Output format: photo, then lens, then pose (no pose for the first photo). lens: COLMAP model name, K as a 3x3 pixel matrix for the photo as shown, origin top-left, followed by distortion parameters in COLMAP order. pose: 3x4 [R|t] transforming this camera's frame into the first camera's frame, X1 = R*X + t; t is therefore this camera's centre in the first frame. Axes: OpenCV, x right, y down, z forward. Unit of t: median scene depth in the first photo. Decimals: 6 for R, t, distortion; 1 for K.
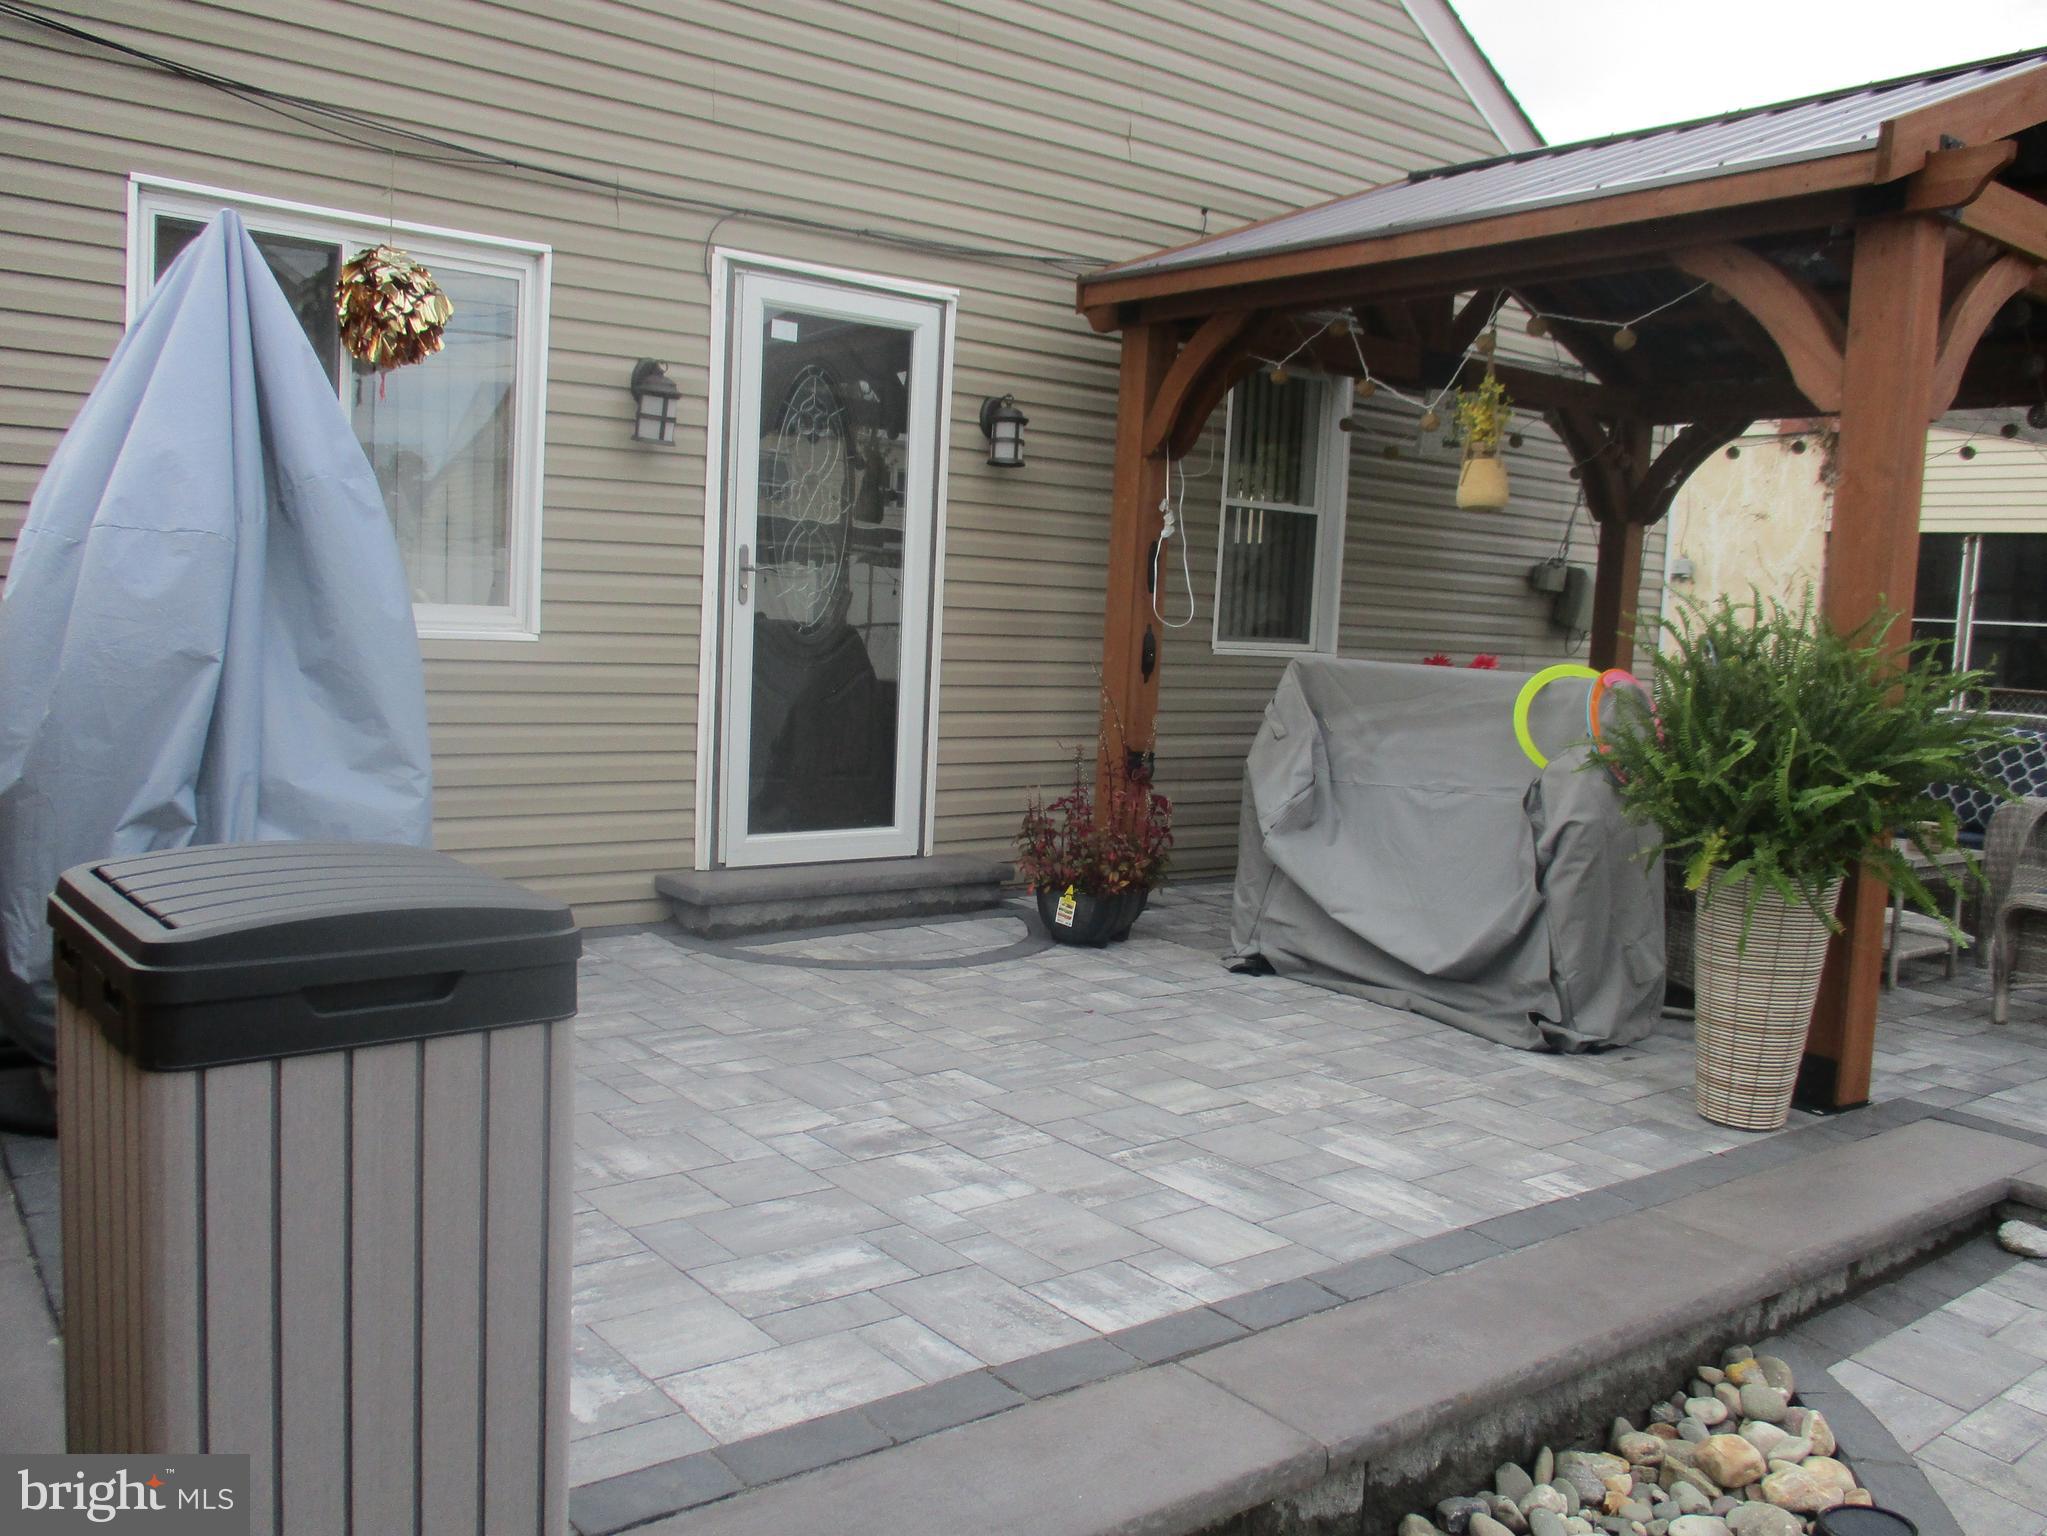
lens RADIAL K [[1688.9, 0, 991.3], [0, 1688.9, 755.8], [0, 0, 1]] dist [-0.025649, 0.008888]
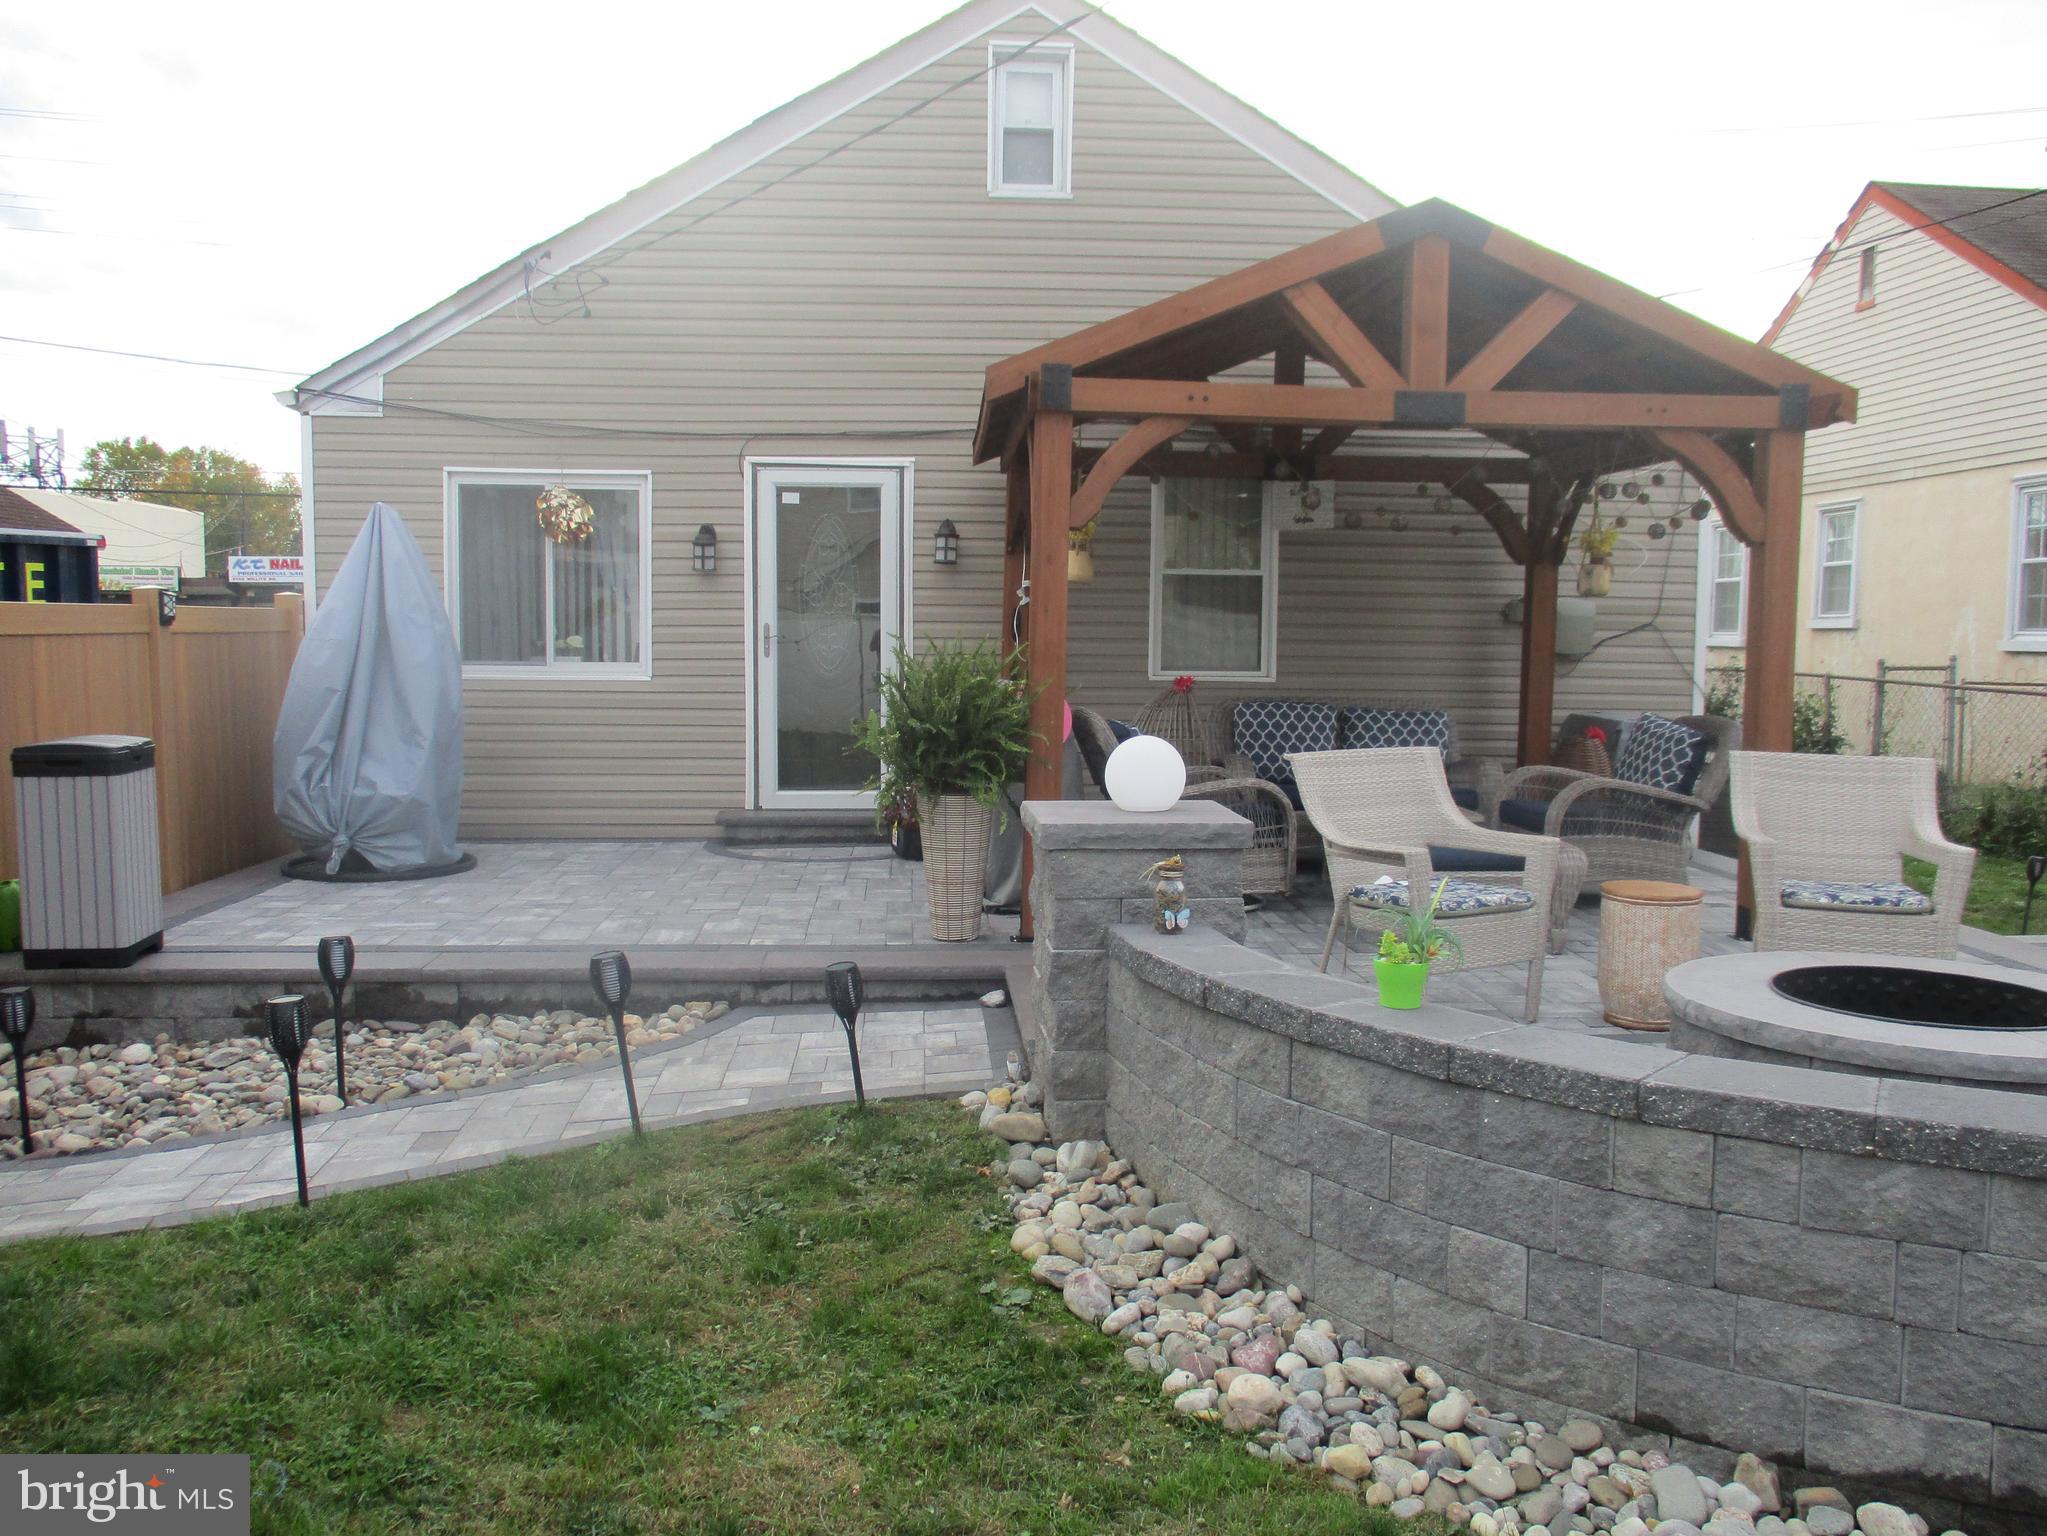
lens RADIAL K [[1700.9, 0, 1020.1], [0, 1700.9, 770.7], [0, 0, 1]] dist [-0.035773, 0.018016]
pose [[0.831756, 0.008283, -0.555080, 1.057769], [-0.017596, 0.999780, -0.011448, 0.043335], [0.554863, 0.019290, 0.831718, -0.316469]]
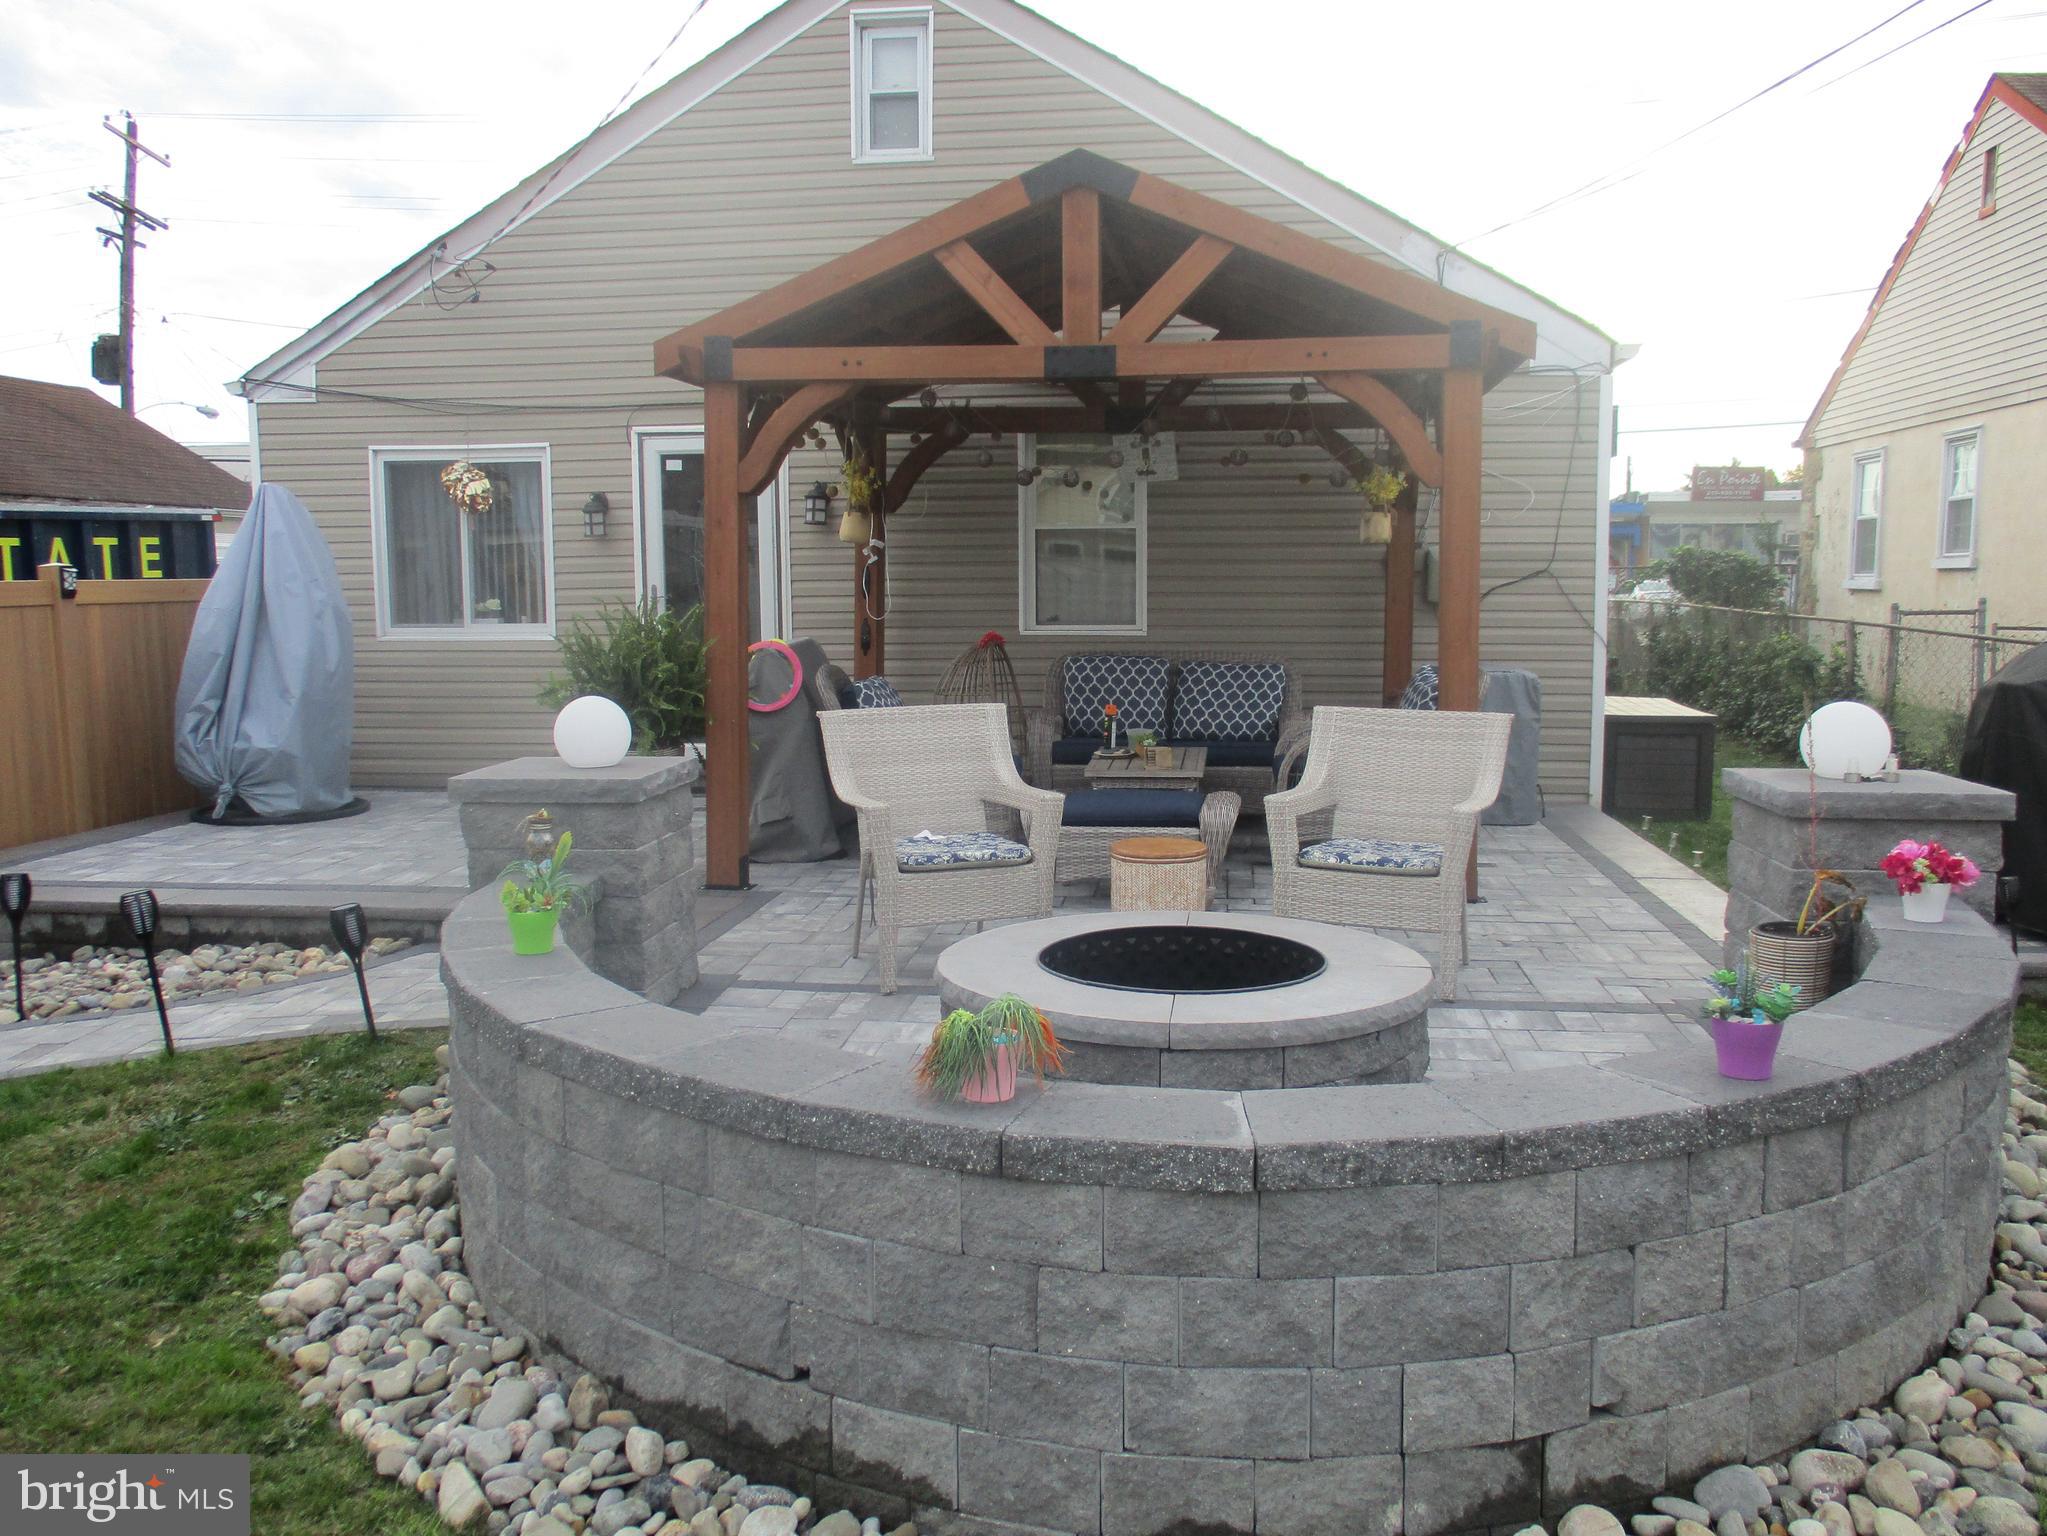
lens RADIAL K [[1704.2, 0, 1023.5], [0, 1704.2, 768.0], [0, 0, 1]] dist [-0.041437, 0.019618]
pose [[0.714817, 0.027094, -0.698786, 1.455467], [-0.018371, 0.999632, 0.019966, 0.030539], [0.699070, -0.001435, 0.715052, -0.045148]]
